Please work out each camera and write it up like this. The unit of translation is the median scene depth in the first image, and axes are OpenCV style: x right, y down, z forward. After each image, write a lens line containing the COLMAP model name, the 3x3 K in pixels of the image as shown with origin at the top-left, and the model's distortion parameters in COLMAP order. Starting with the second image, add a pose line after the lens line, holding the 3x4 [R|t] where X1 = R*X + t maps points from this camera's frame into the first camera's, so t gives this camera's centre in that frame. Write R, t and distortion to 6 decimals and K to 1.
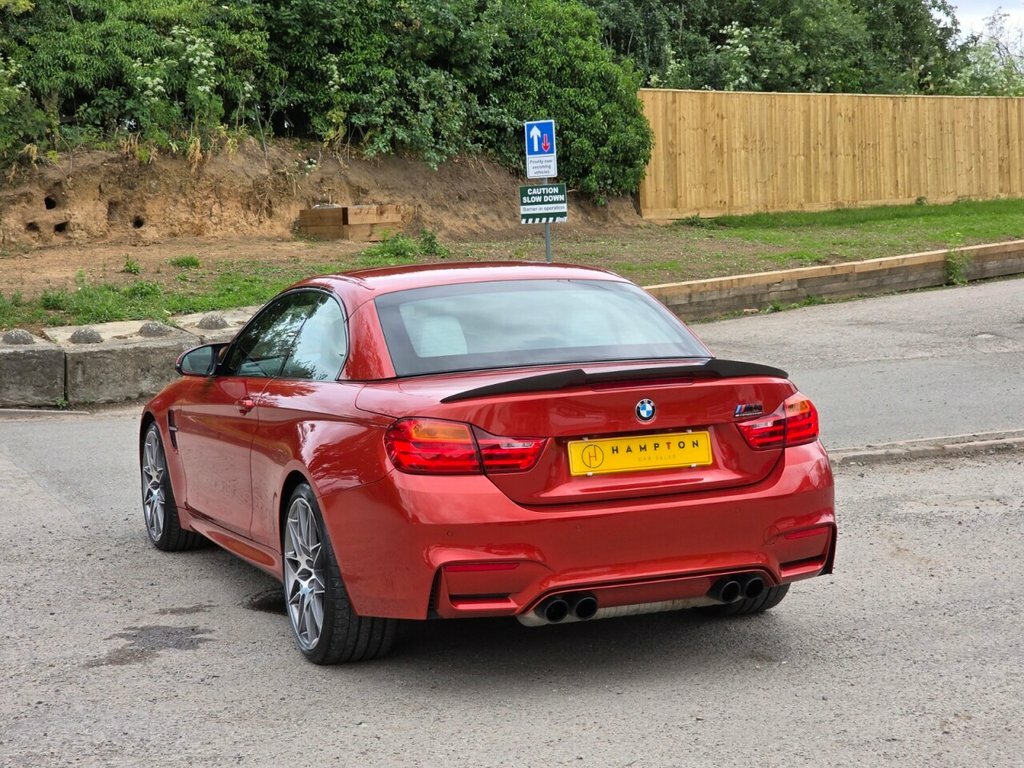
lens RADIAL K [[1922.8, 0, 499.1], [0, 1922.8, 366.3], [0, 0, 1]] dist [0.013492, 0.000000]
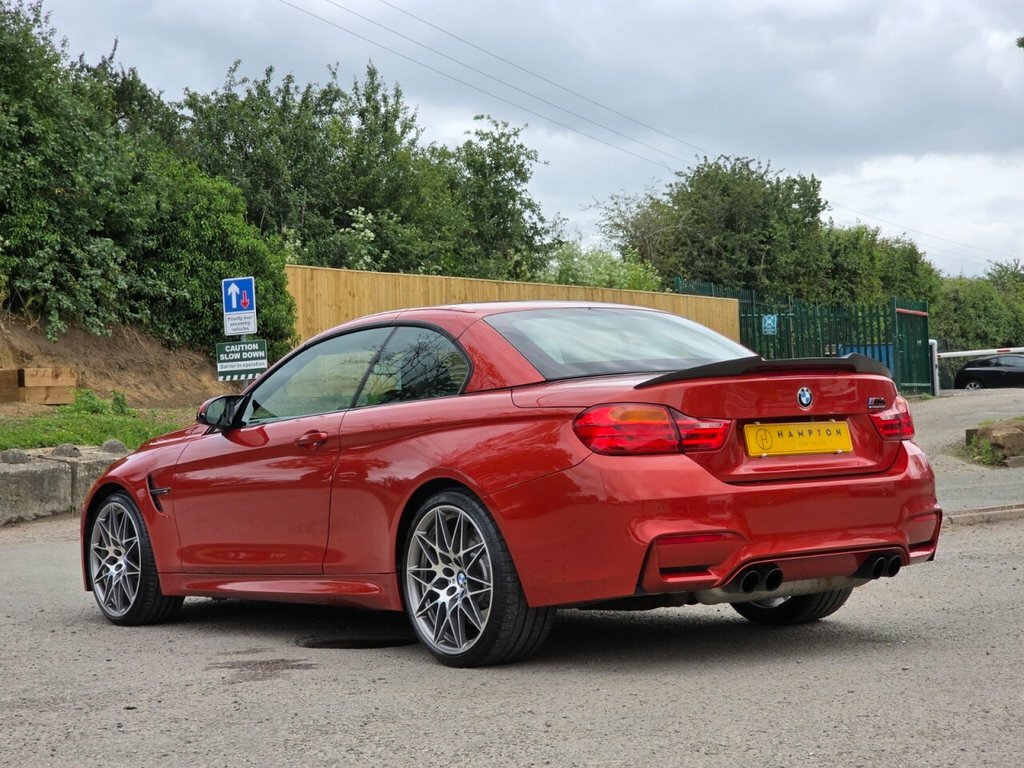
lens RADIAL K [[1922.8, 0, 484.7], [0, 1922.8, 400.1], [0, 0, 1]] dist [0.013492, 0.000000]
pose [[0.964408, -0.005528, 0.264362, -0.112018], [0.032605, 0.994638, -0.098147, 0.036513], [-0.262401, 0.103273, 0.959417, 0.004786]]
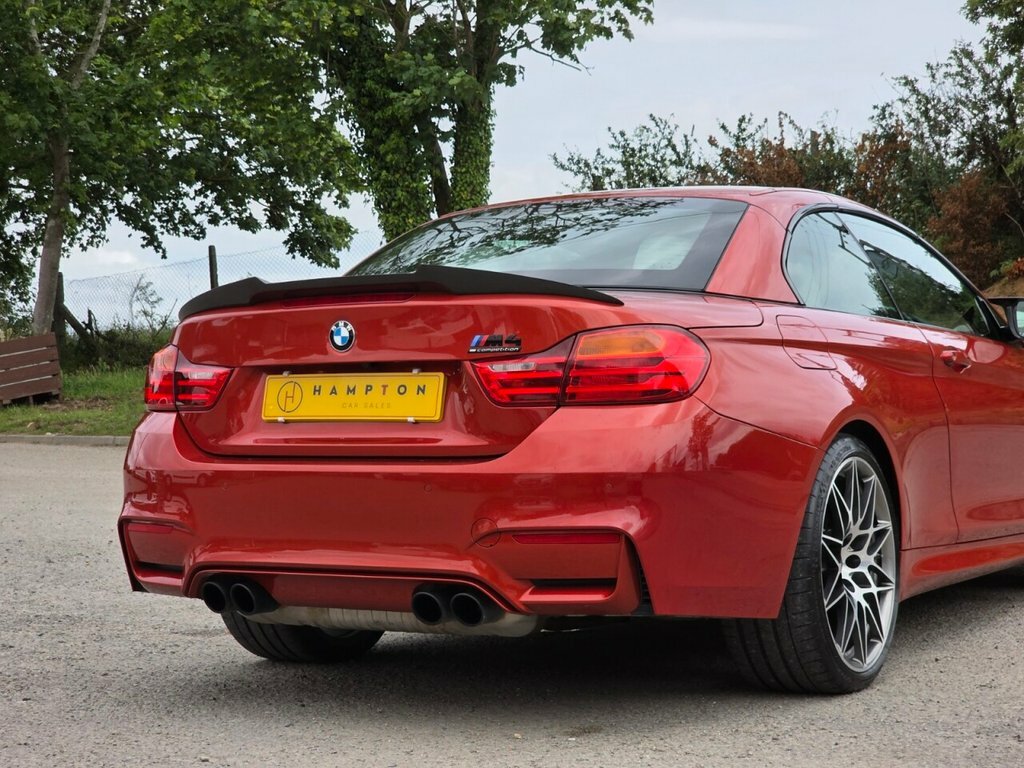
lens RADIAL K [[1922.8, 0, 525.6], [0, 1922.8, 389.2], [0, 0, 1]] dist [0.013492, 0.000000]
pose [[0.611614, 0.023917, -0.790795, 0.201090], [-0.061760, 0.997936, -0.017585, 0.014998], [0.788742, 0.059595, 0.611829, 0.181773]]
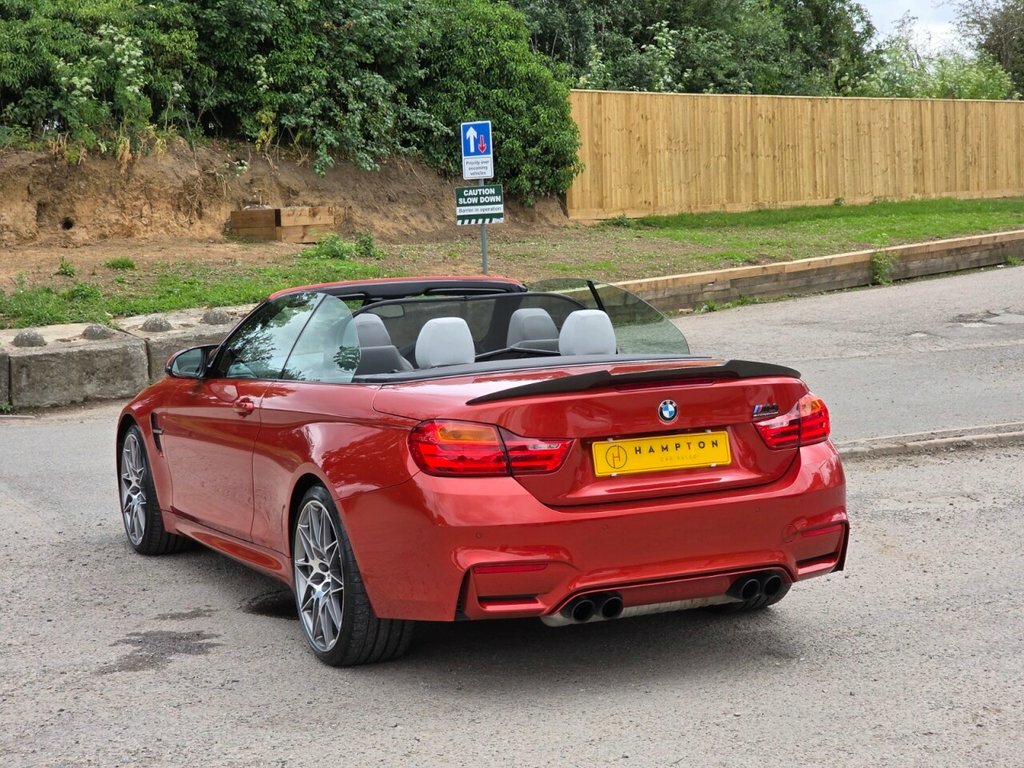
lens RADIAL K [[1922.8, 0, 508.2], [0, 1922.8, 386.8], [0, 0, 1]] dist [0.013492, 0.000000]
pose [[0.998299, -0.006367, 0.057957, -0.019300], [0.005778, 0.999930, 0.010320, -0.000168], [-0.058019, -0.009967, 0.998266, 0.000134]]
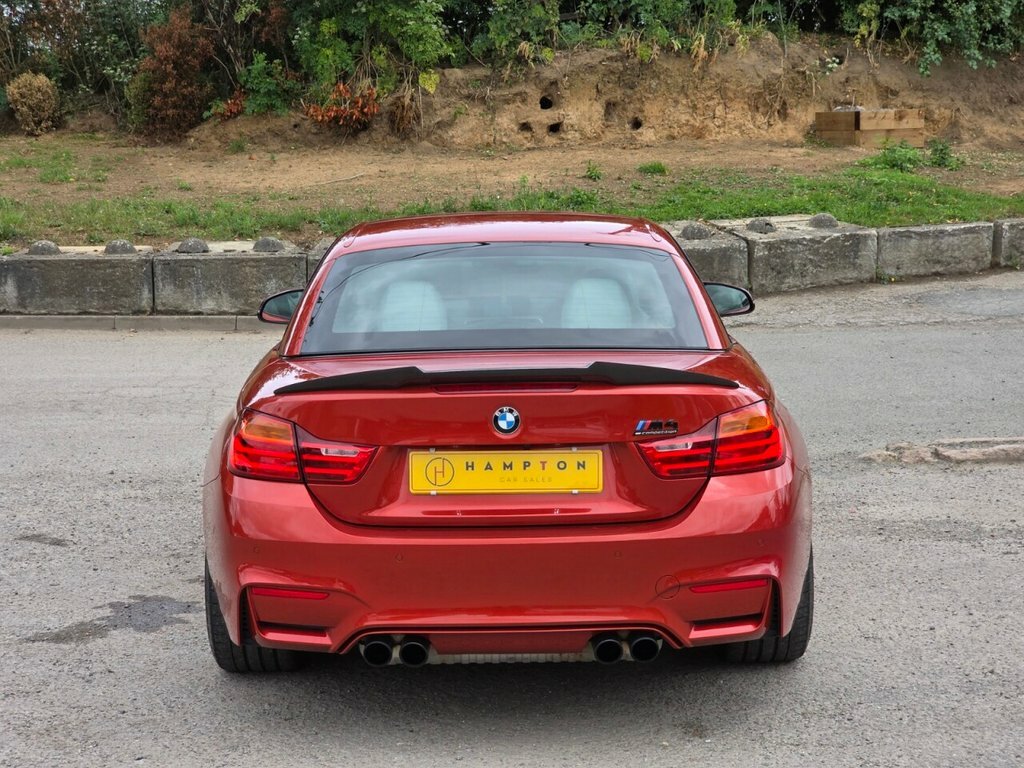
lens RADIAL K [[1922.8, 0, 502.1], [0, 1922.8, 381.9], [0, 0, 1]] dist [0.013492, 0.000000]
pose [[0.928325, 0.068189, -0.365464, 0.108806], [-0.043168, 0.996157, 0.076212, -0.016226], [0.369256, -0.054973, 0.927700, 0.072812]]
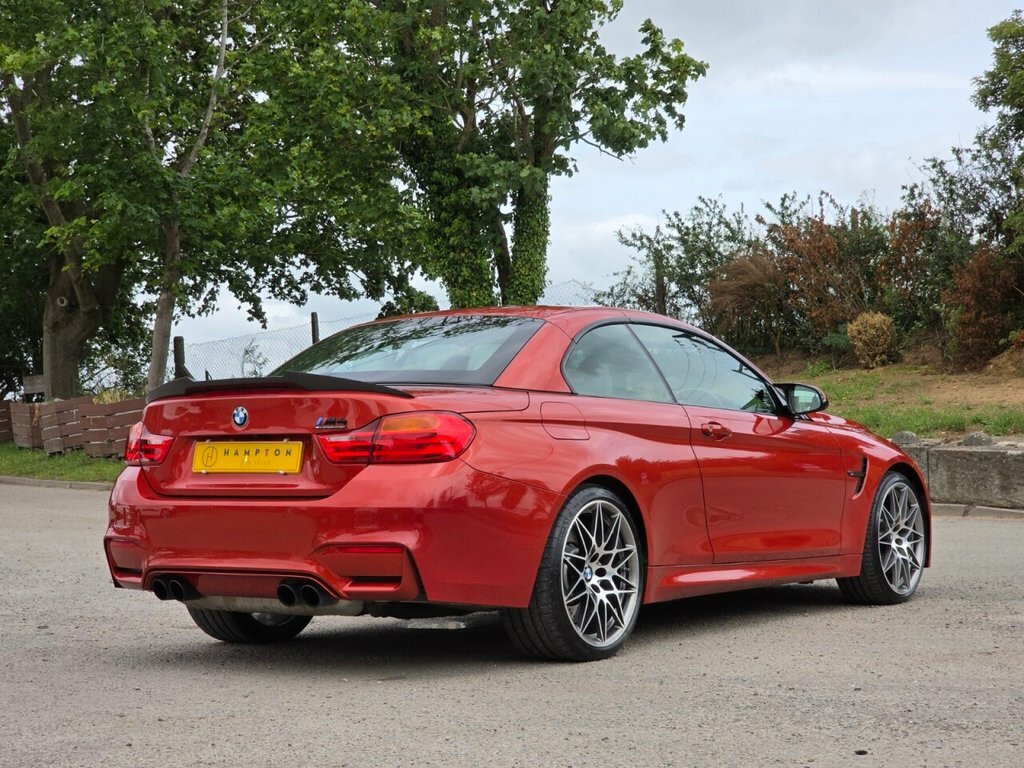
lens RADIAL K [[1922.8, 0, 509.7], [0, 1922.8, 400.2], [0, 0, 1]] dist [0.013492, 0.000000]
pose [[0.542506, 0.007836, -0.840015, 0.314400], [-0.066986, 0.997176, -0.033959, 0.011828], [0.837377, 0.074693, 0.541499, 0.158846]]
